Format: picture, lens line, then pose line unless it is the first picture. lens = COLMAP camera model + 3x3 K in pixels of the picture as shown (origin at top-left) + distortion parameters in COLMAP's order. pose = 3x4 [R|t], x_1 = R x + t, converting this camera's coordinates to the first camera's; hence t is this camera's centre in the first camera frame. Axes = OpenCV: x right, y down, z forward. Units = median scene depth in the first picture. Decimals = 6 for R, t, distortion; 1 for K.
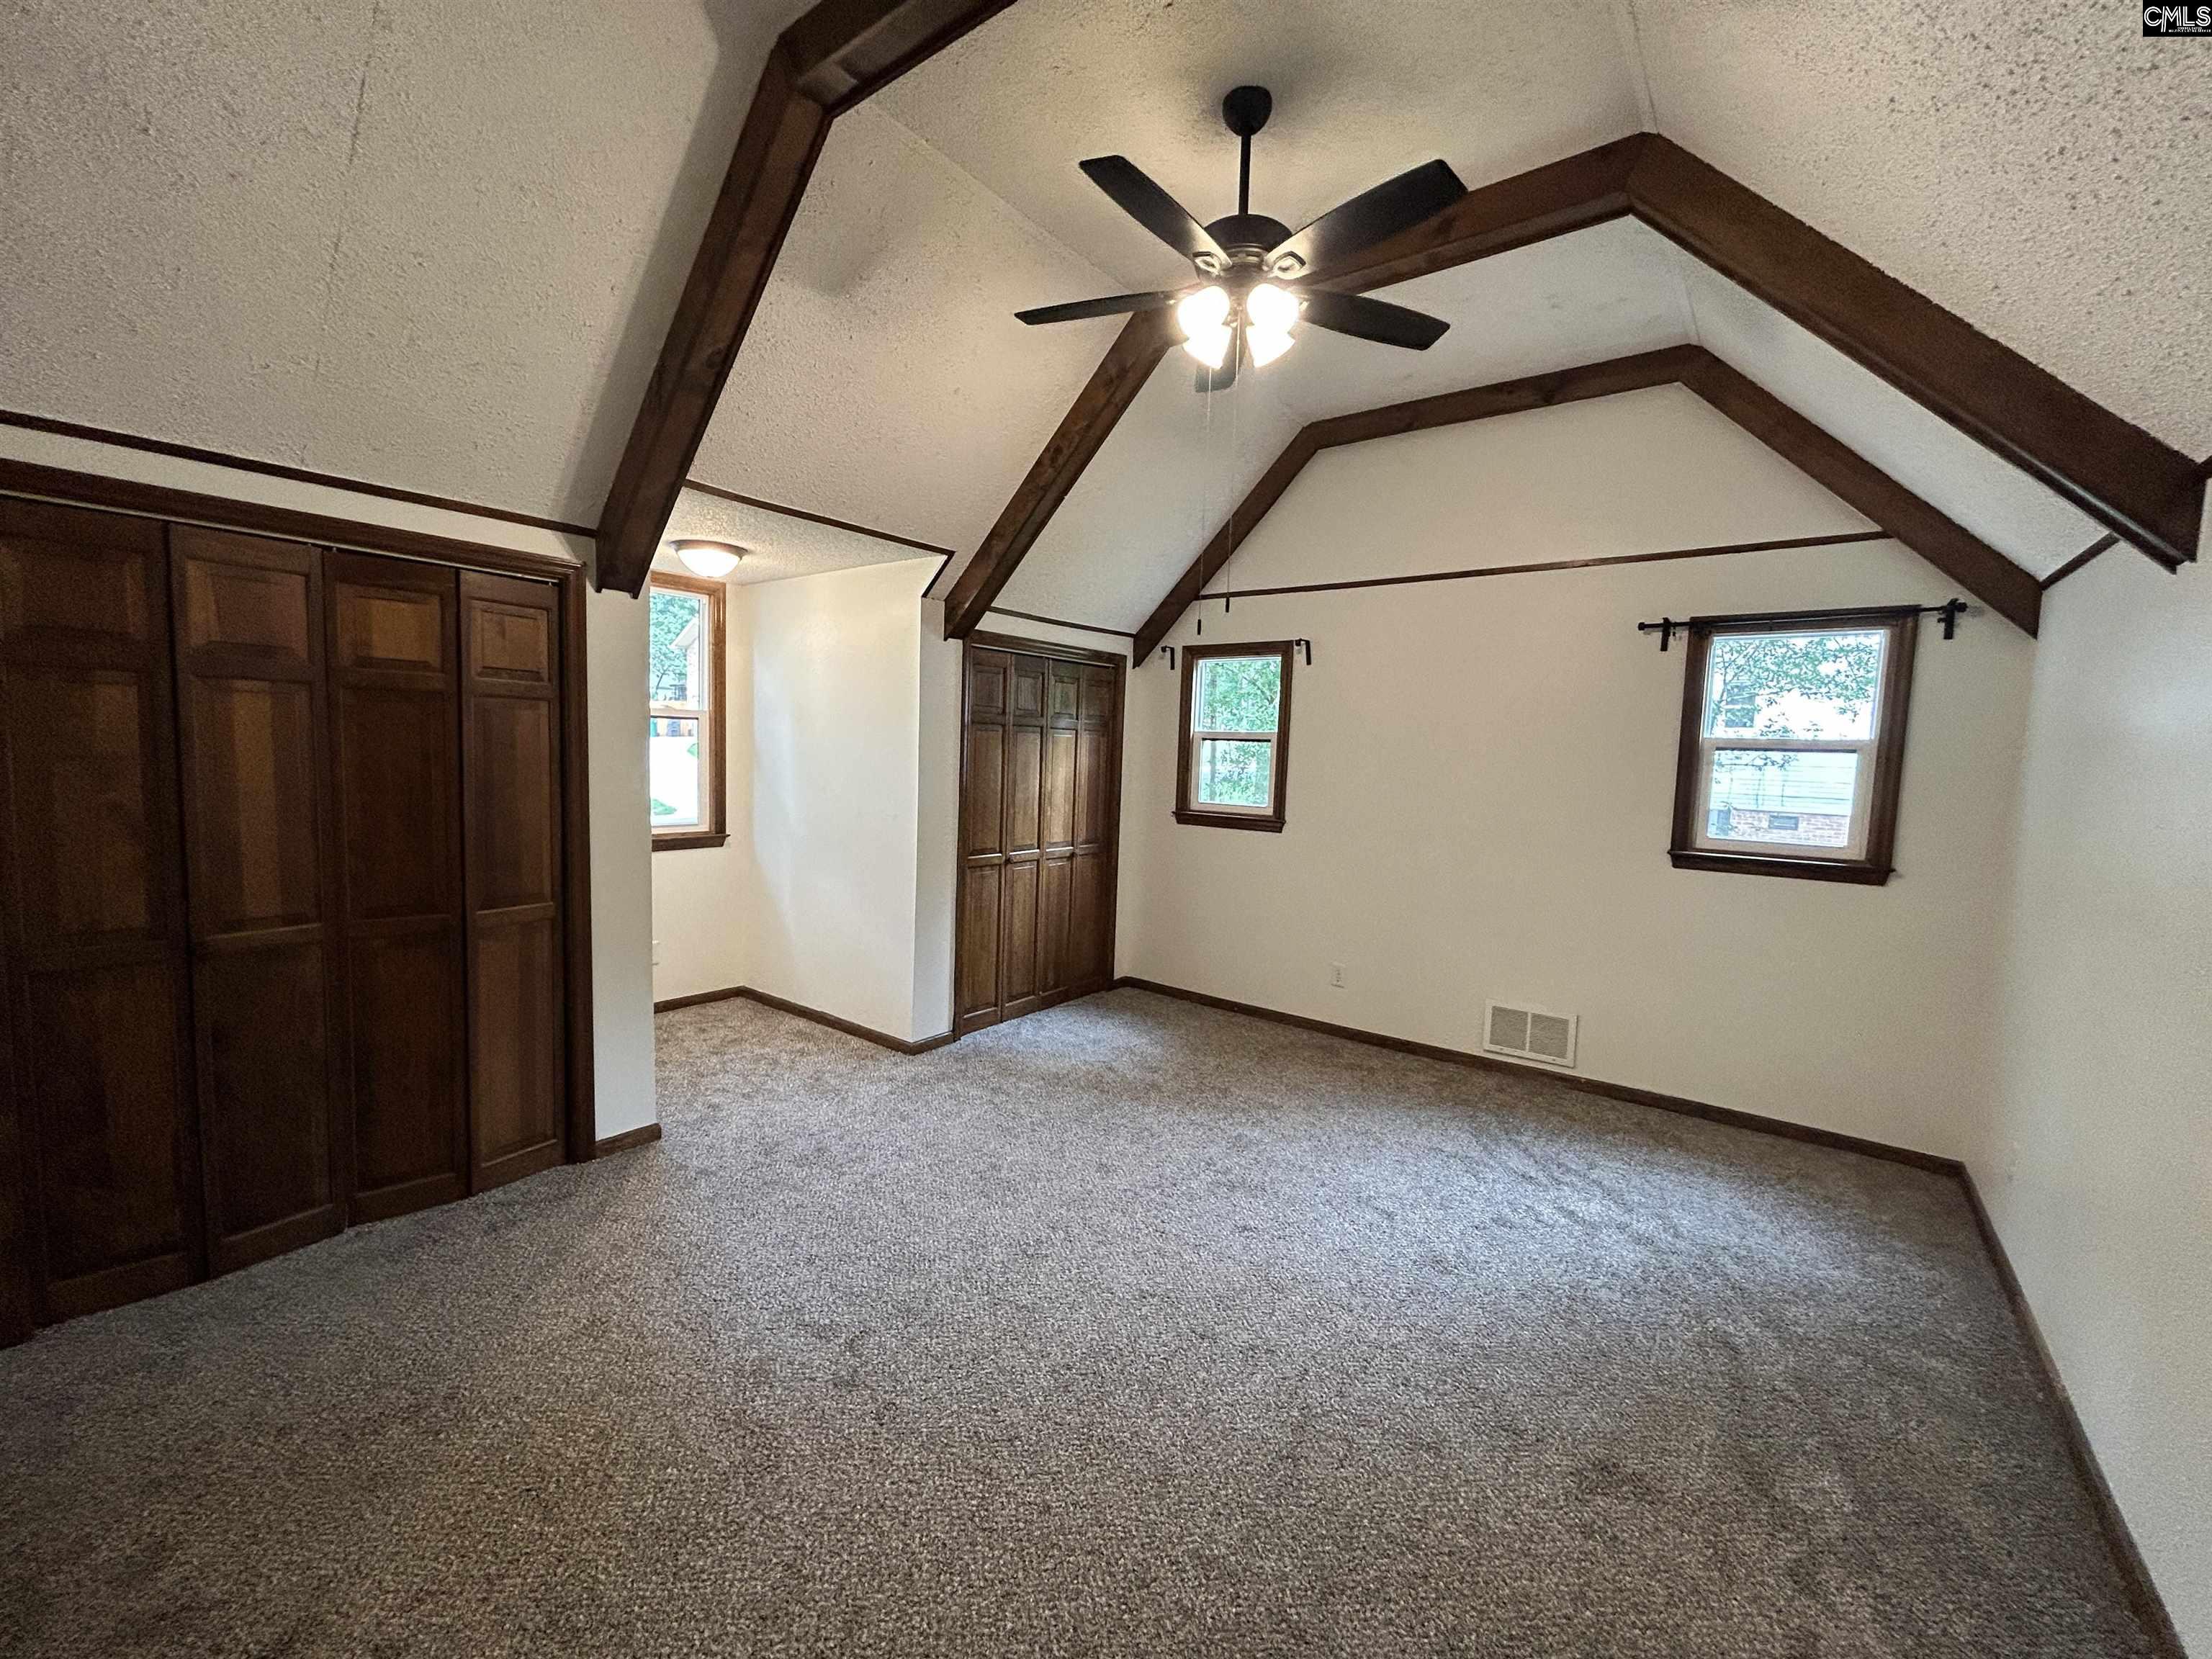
lens RADIAL K [[890.3, 0, 1108.6], [0, 890.3, 824.7], [0, 0, 1]] dist [0.001052, -0.000616]
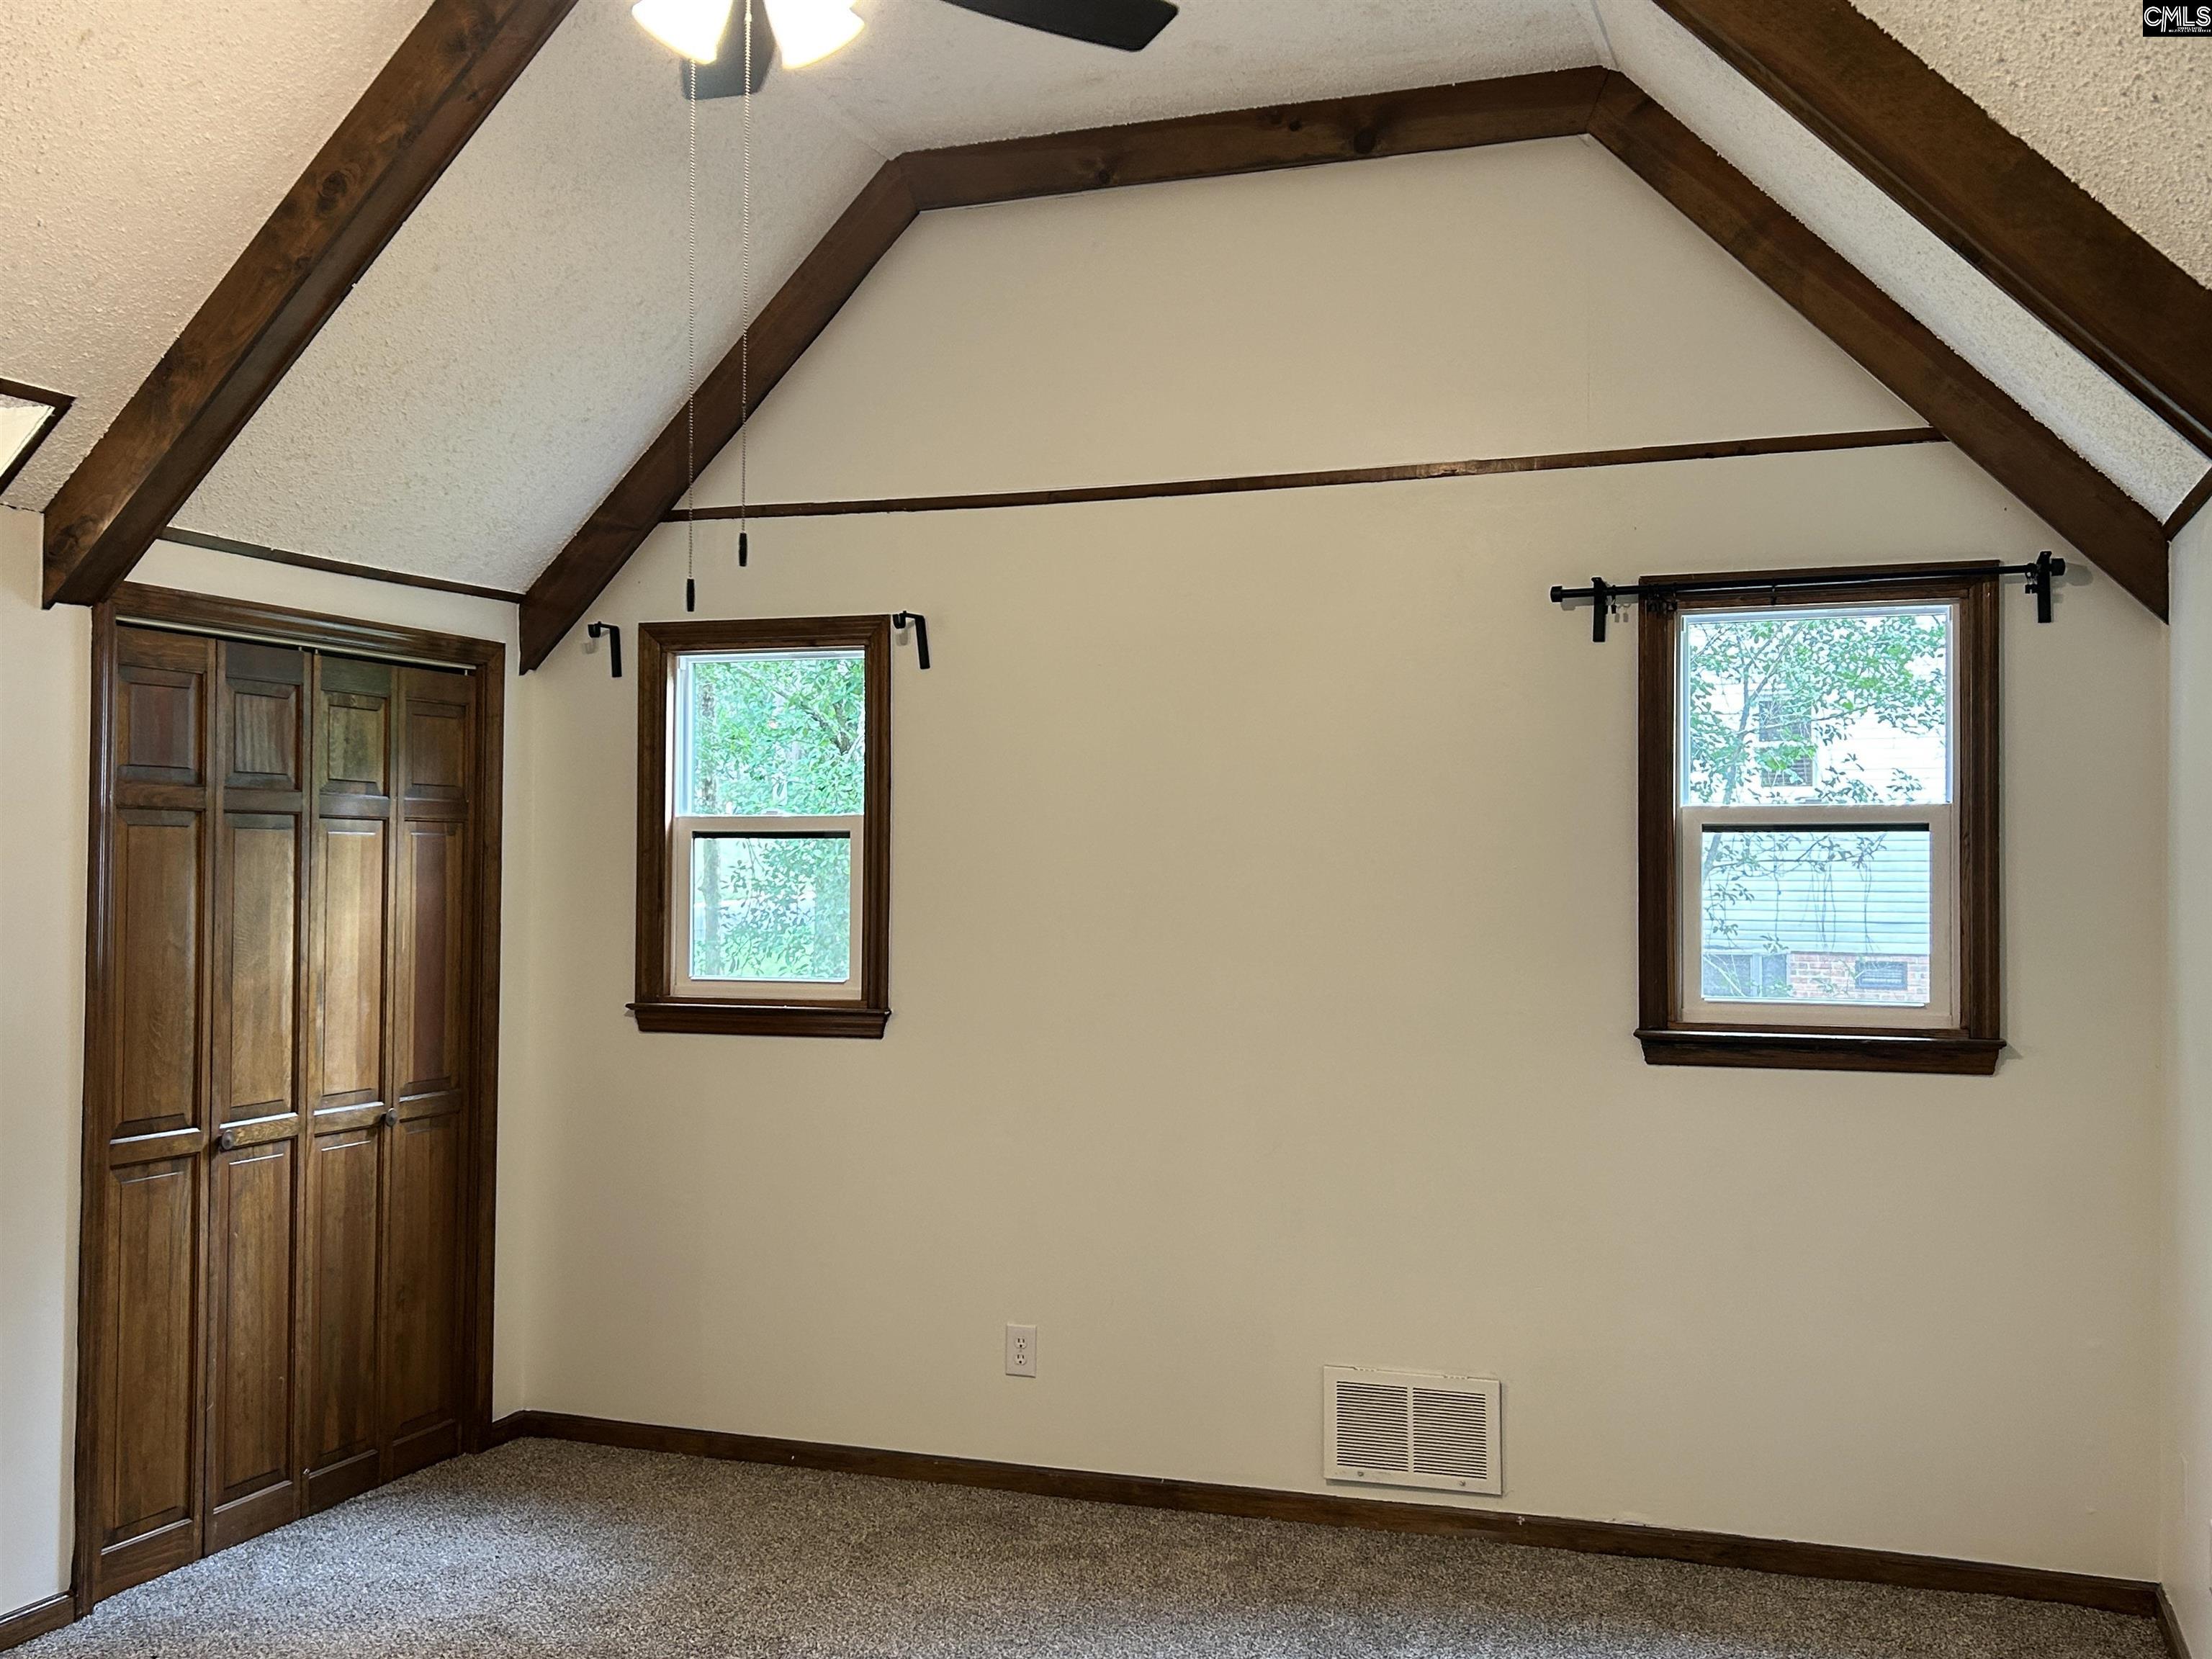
lens RADIAL K [[2205.9, 0, 1112.7], [0, 2205.9, 835.8], [0, 0, 1]] dist [0.032090, 0.000000]
pose [[0.954599, -0.024434, 0.296891, -0.022983], [0.052649, 0.994780, -0.087413, 0.011870], [-0.293205, 0.099075, 0.950902, -0.106076]]
